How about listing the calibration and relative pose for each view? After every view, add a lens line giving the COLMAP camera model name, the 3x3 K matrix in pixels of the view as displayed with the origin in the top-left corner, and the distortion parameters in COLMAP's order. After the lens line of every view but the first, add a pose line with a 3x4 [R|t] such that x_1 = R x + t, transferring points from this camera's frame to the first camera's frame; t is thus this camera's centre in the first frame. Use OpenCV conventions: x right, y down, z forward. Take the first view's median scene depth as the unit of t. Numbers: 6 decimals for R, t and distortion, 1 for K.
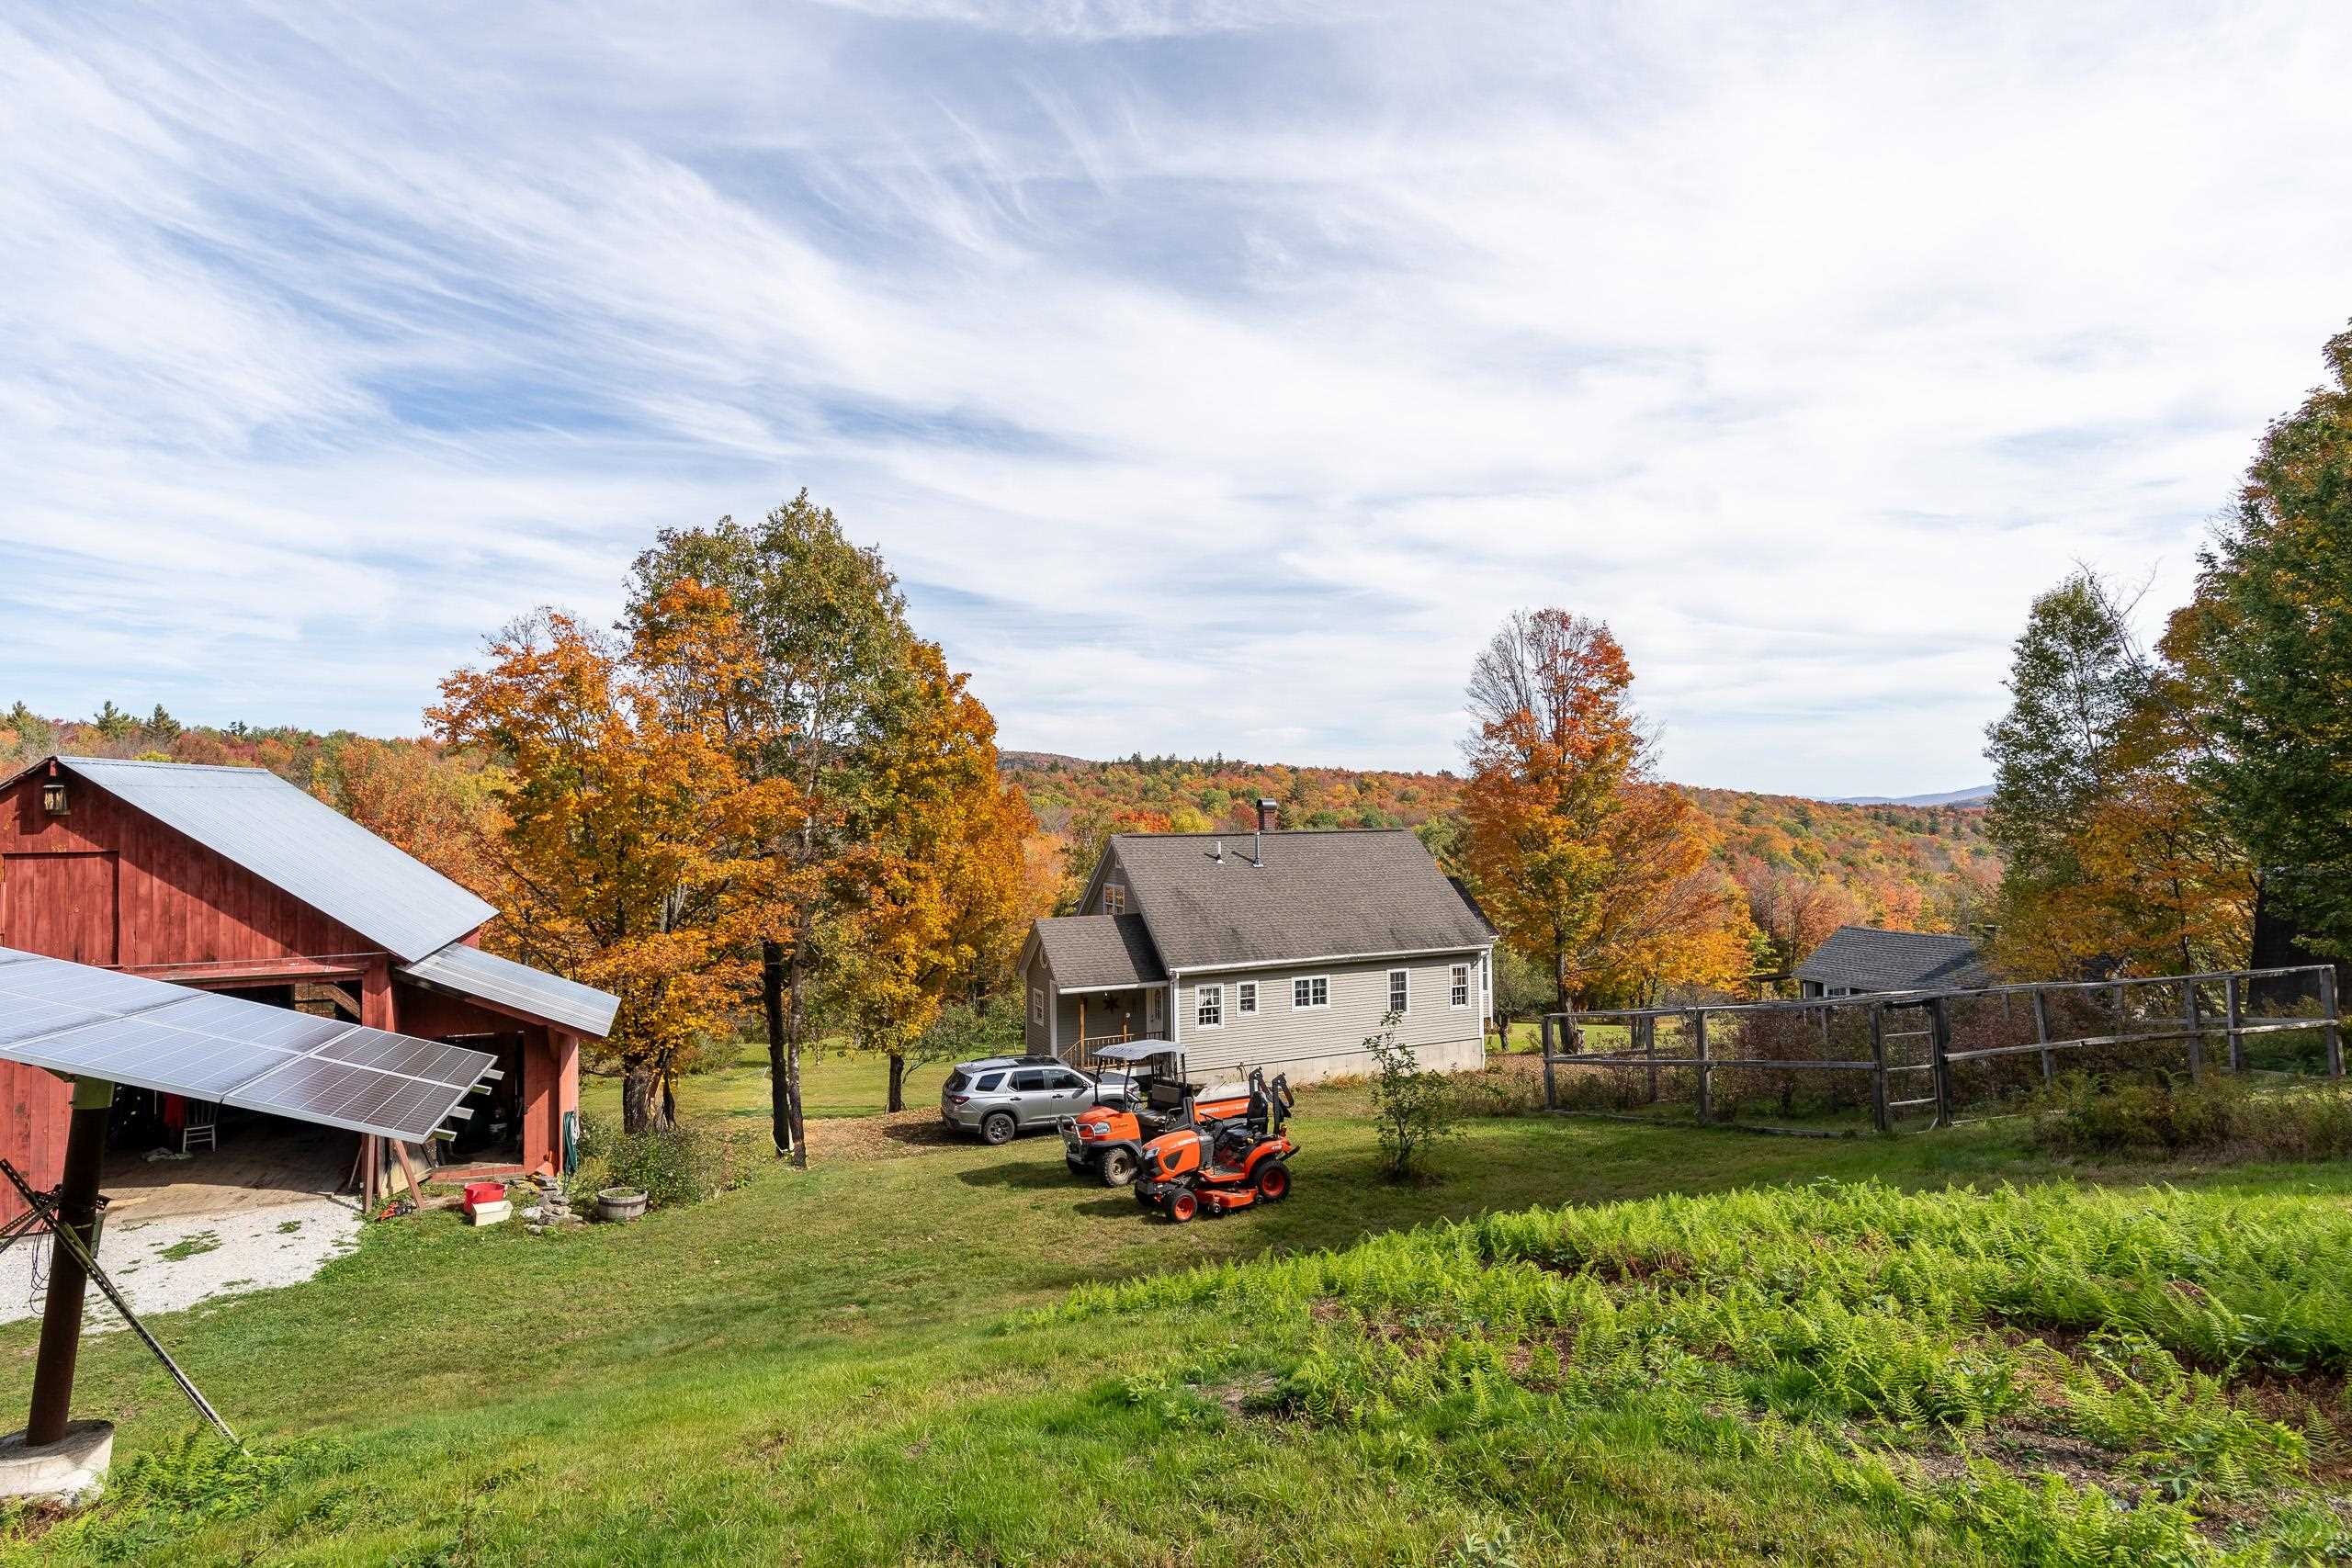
lens RADIAL K [[1243.8, 0, 1145.6], [0, 1243.8, 750.2], [0, 0, 1]] dist [0.002678, 0.000177]
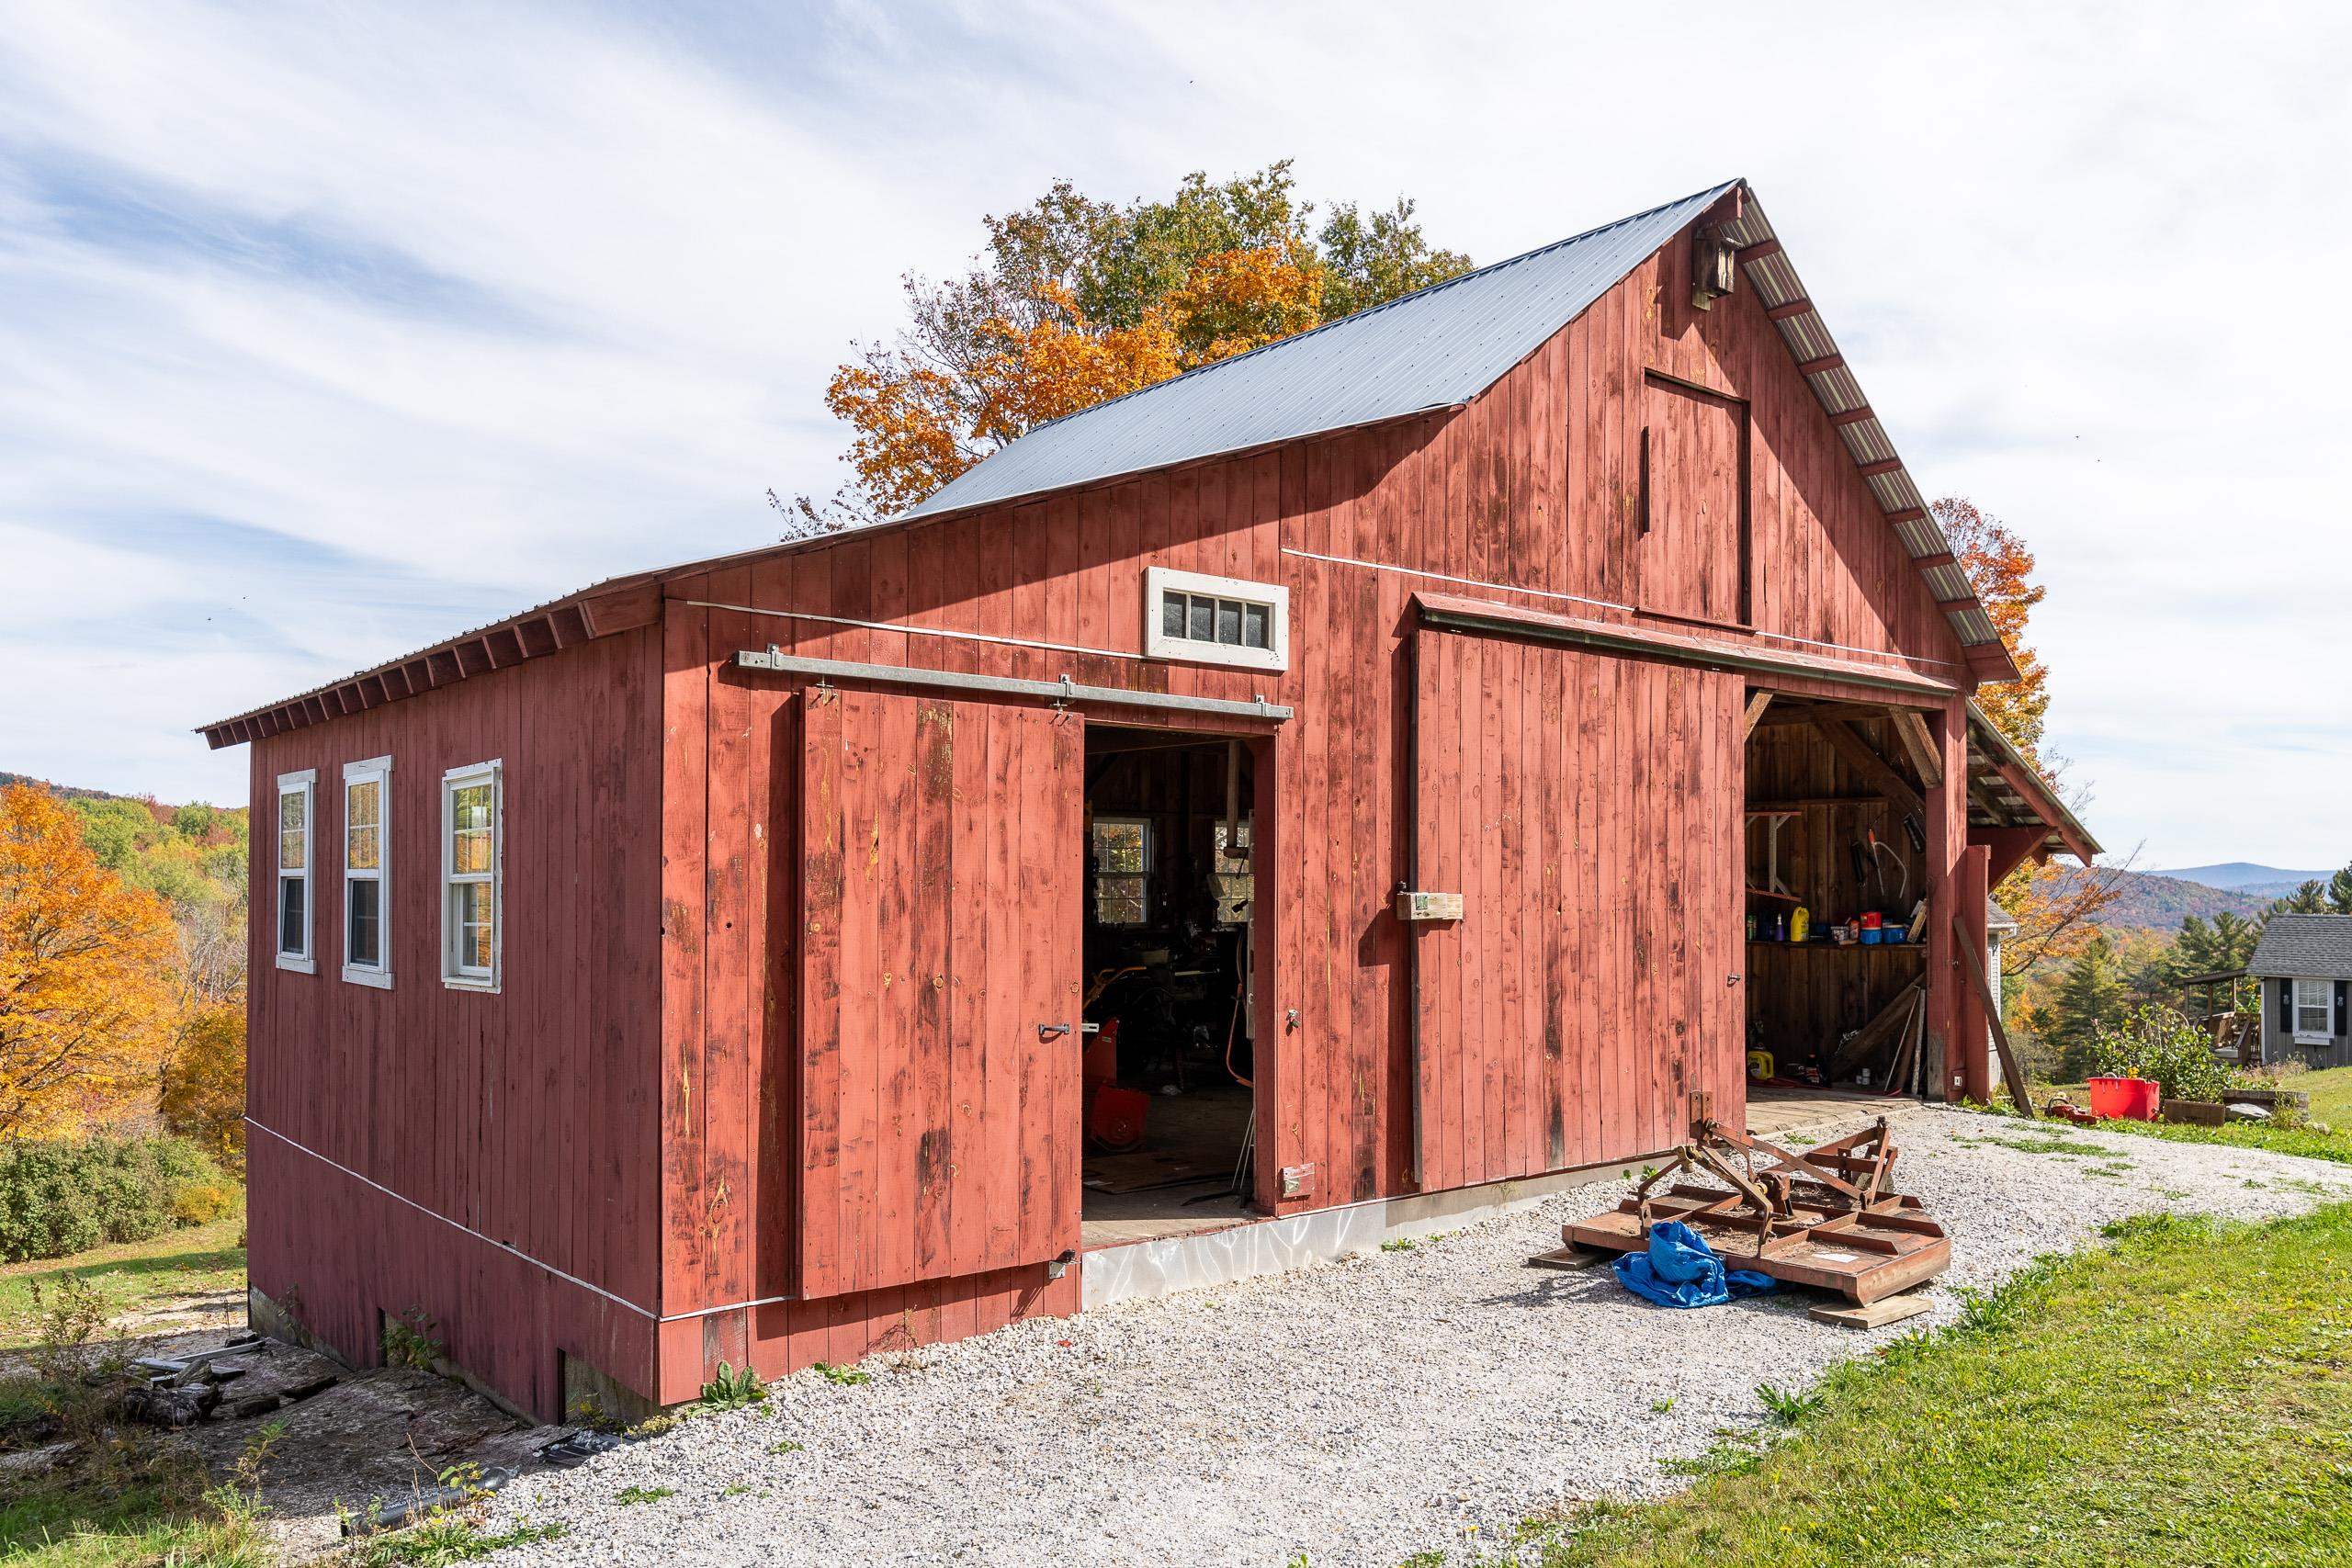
lens RADIAL K [[1798.8, 0, 1183.4], [0, 1798.8, 847.3], [0, 0, 1]] dist [0.004060, 0.003282]
pose [[0.937055, 0.020040, 0.348605, -0.619492], [-0.026232, 0.999571, 0.013051, 0.123554], [-0.348194, -0.021374, 0.937179, 0.190211]]
